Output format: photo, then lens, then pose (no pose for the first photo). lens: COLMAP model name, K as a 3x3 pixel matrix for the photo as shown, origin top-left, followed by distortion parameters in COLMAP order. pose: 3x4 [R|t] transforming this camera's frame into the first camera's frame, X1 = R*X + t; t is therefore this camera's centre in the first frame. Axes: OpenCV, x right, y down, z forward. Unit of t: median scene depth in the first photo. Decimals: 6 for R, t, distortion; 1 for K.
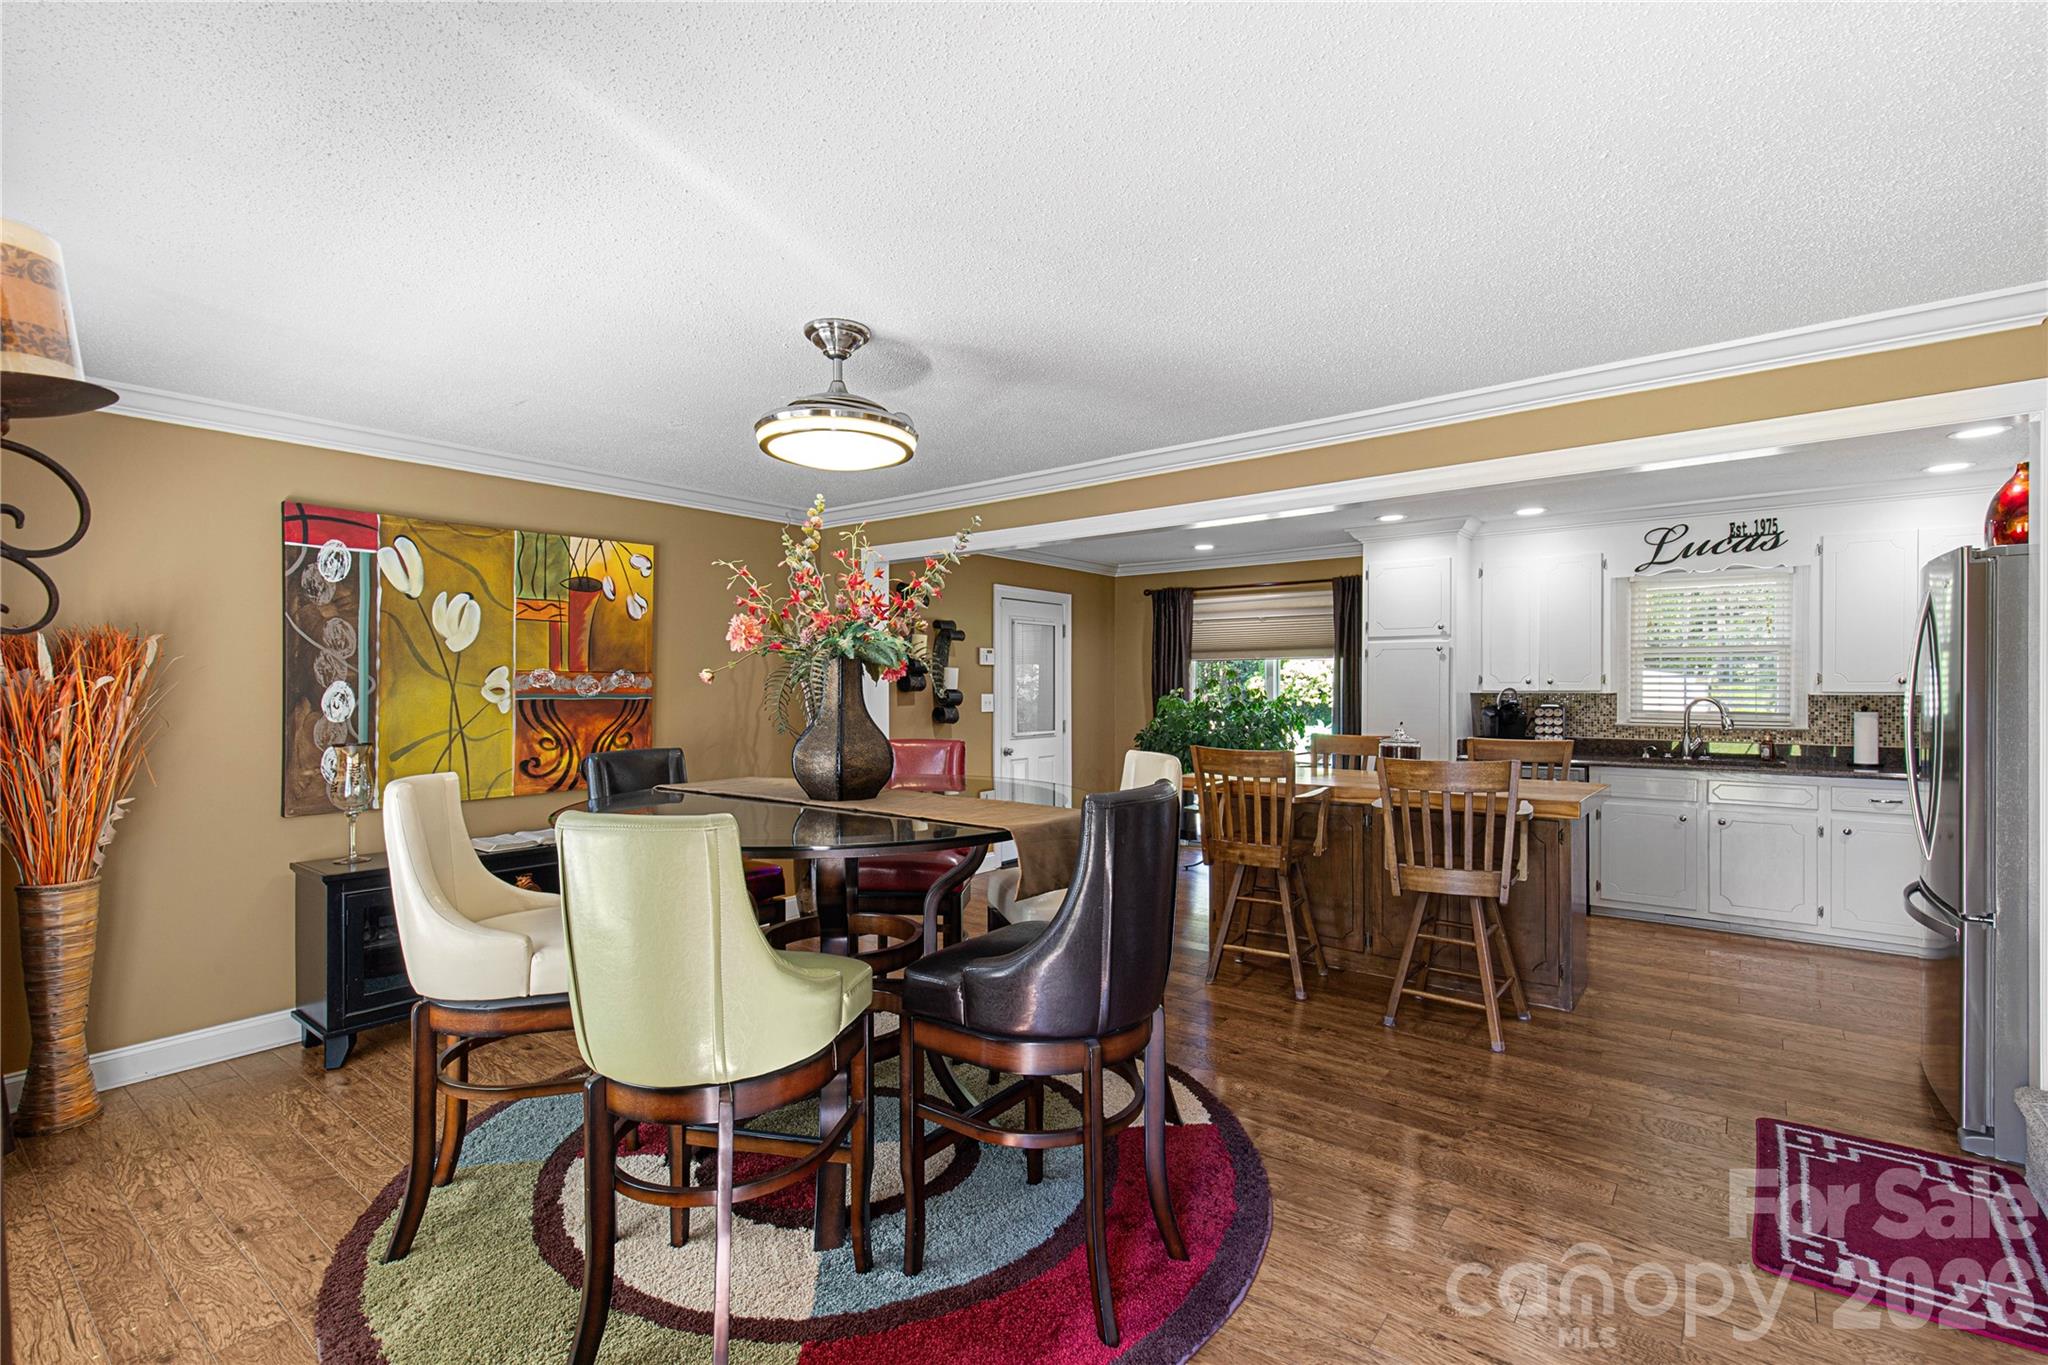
lens RADIAL K [[953.0, 0, 1010.0], [0, 953.0, 684.7], [0, 0, 1]] dist [0.003867, 0.000321]
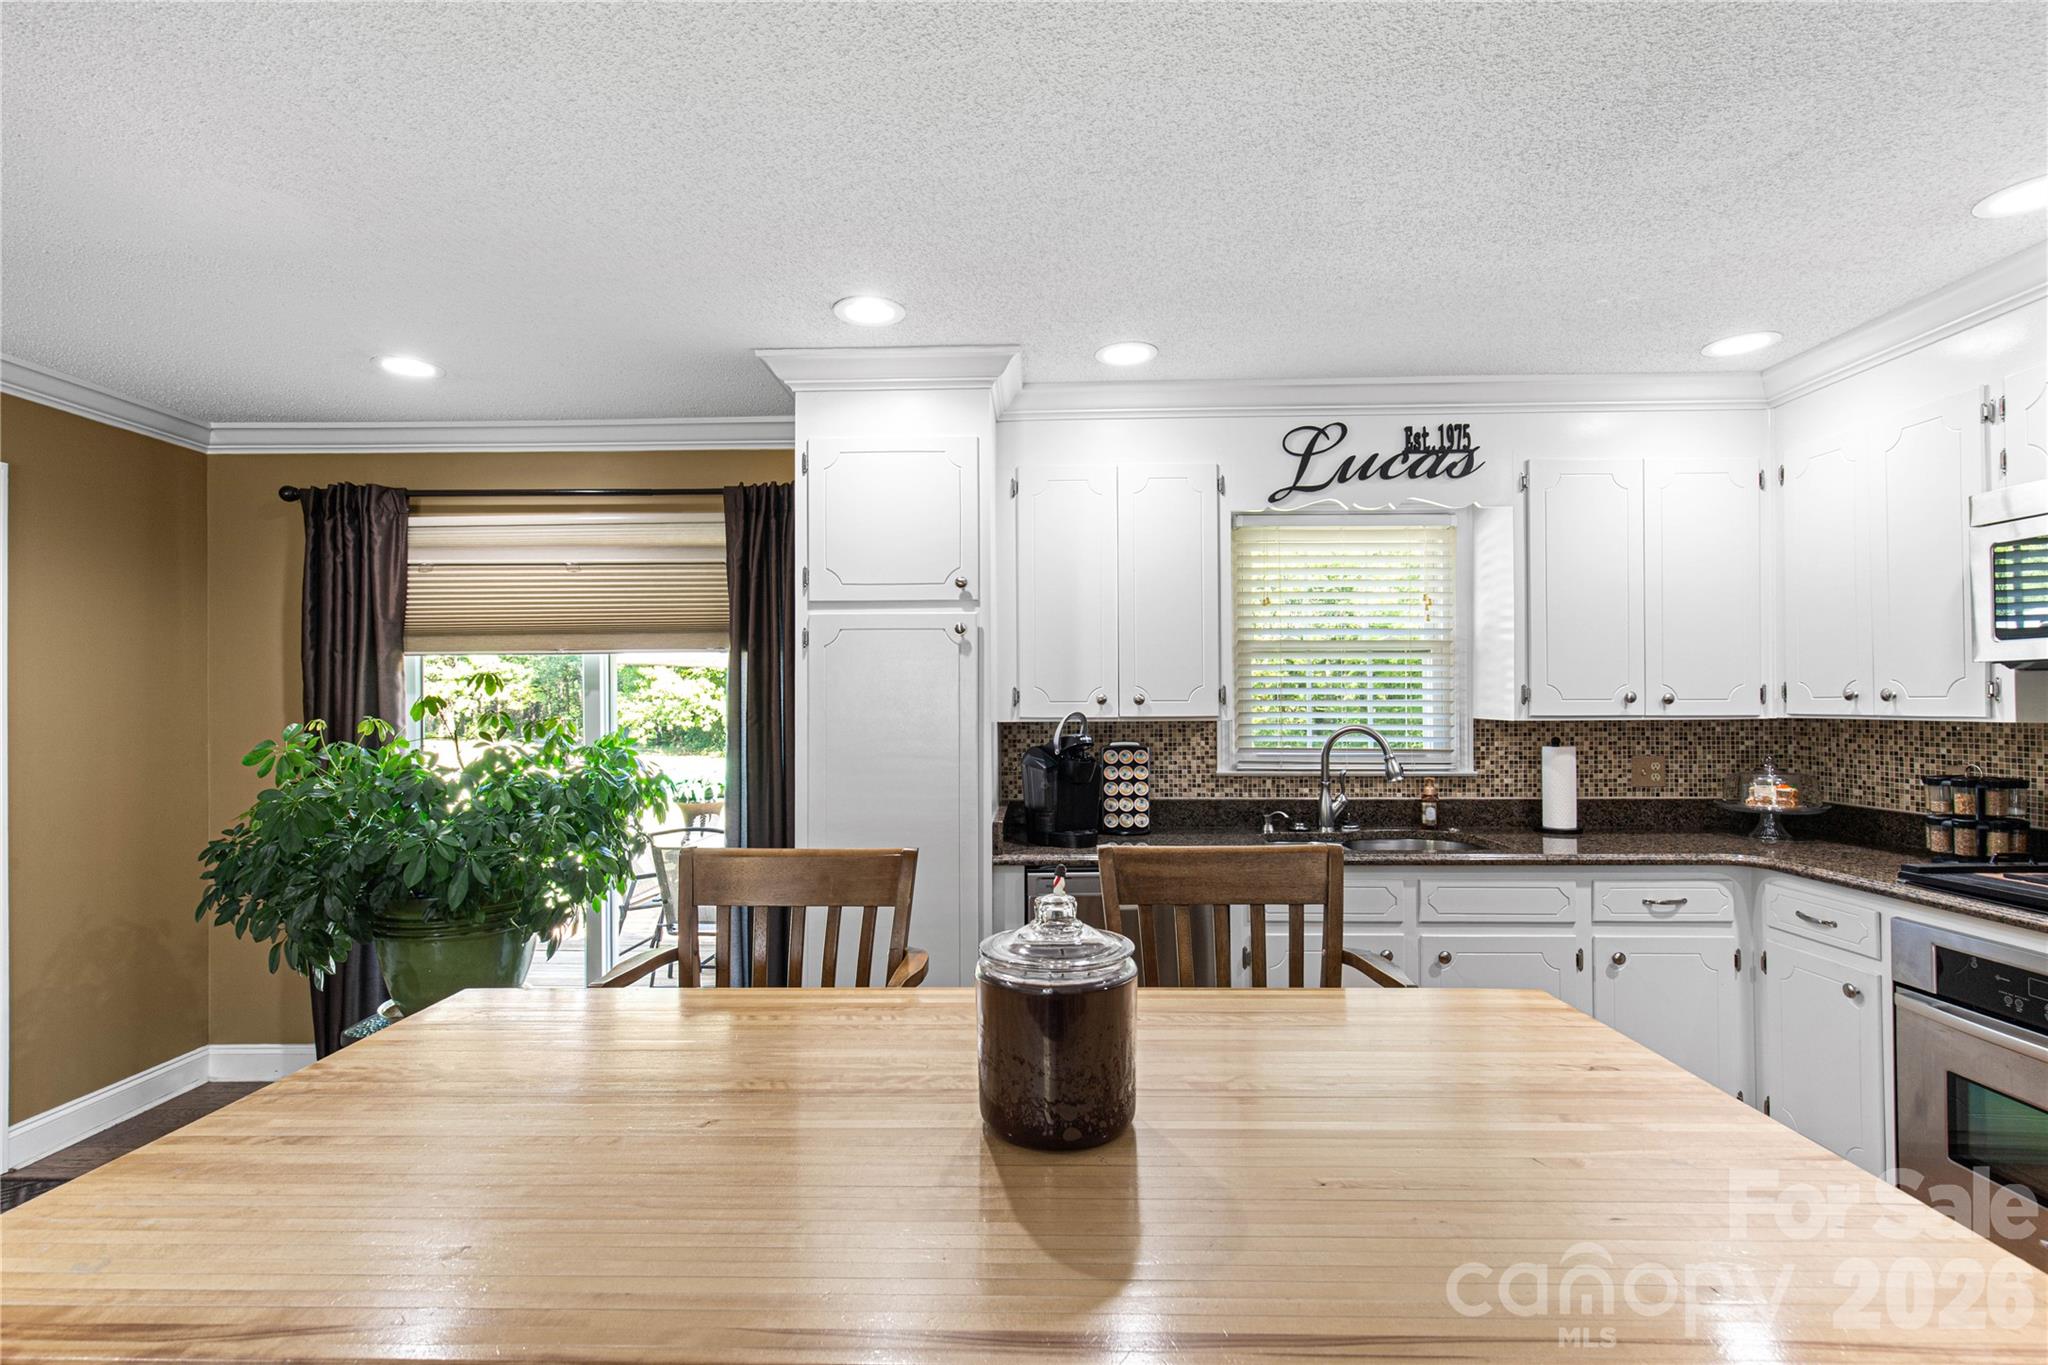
lens RADIAL K [[953.0, 0, 1026.0], [0, 953.0, 698.4], [0, 0, 1]] dist [0.003867, 0.000321]
pose [[0.795386, -0.000445, 0.606103, 0.429234], [0.005225, 0.999968, -0.006122, -0.002375], [-0.606081, 0.008036, 0.795363, 1.347946]]
